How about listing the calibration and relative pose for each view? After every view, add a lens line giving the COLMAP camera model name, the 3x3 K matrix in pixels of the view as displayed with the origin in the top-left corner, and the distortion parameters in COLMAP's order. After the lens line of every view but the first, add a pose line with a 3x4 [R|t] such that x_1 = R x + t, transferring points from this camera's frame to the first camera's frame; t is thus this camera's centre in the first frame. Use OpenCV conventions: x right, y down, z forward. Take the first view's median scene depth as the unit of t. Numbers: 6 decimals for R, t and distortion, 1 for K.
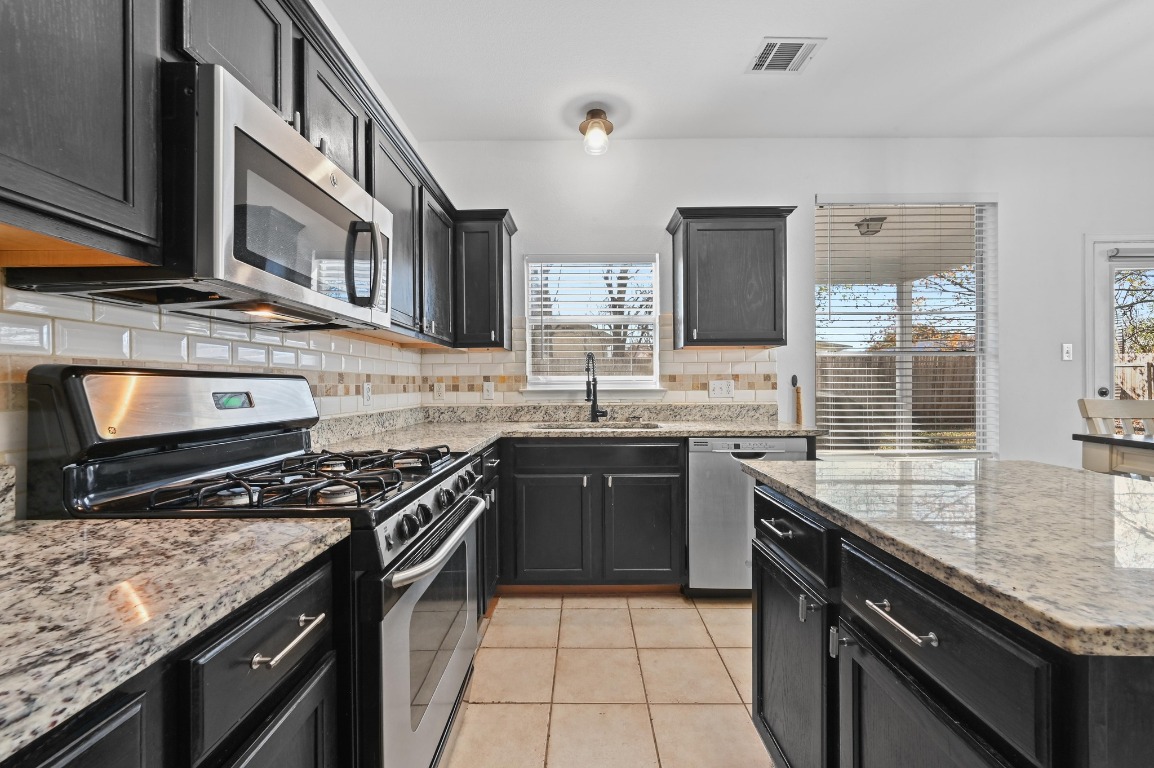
lens RADIAL K [[453.3, 0, 577.0], [0, 453.3, 384.0], [0, 0, 1]] dist [-0.001133, -0.000036]
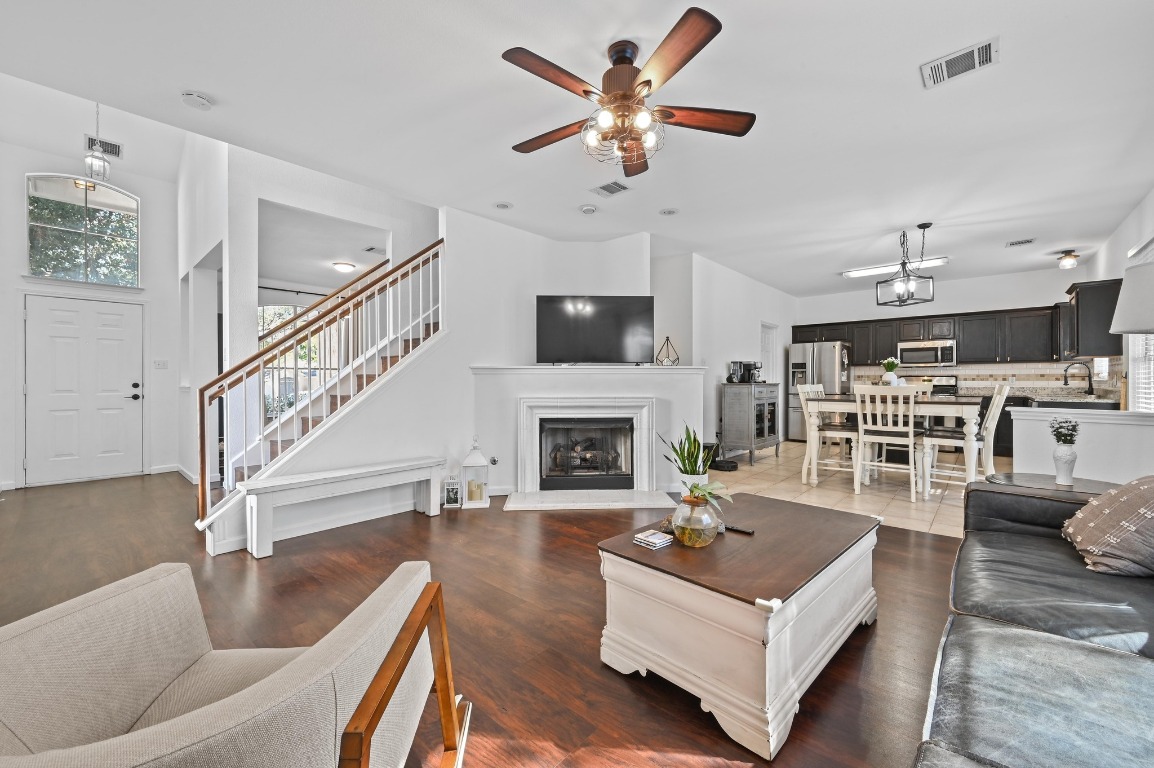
lens RADIAL K [[436.3, 0, 577.0], [0, 436.3, 384.0], [0, 0, 1]] dist [-0.000734, -0.000038]
pose [[-0.689848, 0.006204, -0.723927, 2.905720], [0.003032, 0.999979, 0.005680, 0.014431], [0.723948, 0.001723, -0.689853, 0.693536]]
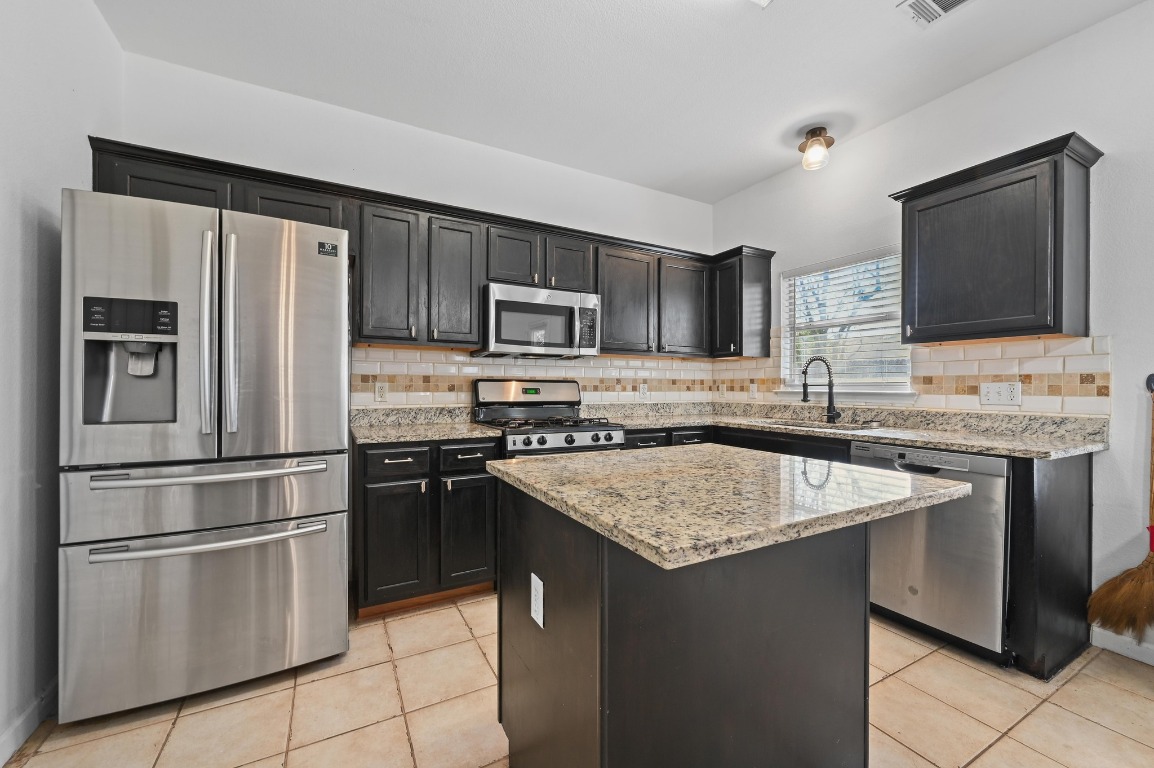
lens RADIAL K [[453.3, 0, 577.0], [0, 453.3, 384.0], [0, 0, 1]] dist [-0.001133, -0.000036]
pose [[0.491470, 0.003395, -0.870888, 0.641776], [-0.004890, 0.999987, 0.001139, -0.002948], [0.870881, 0.003699, 0.491480, -0.004736]]
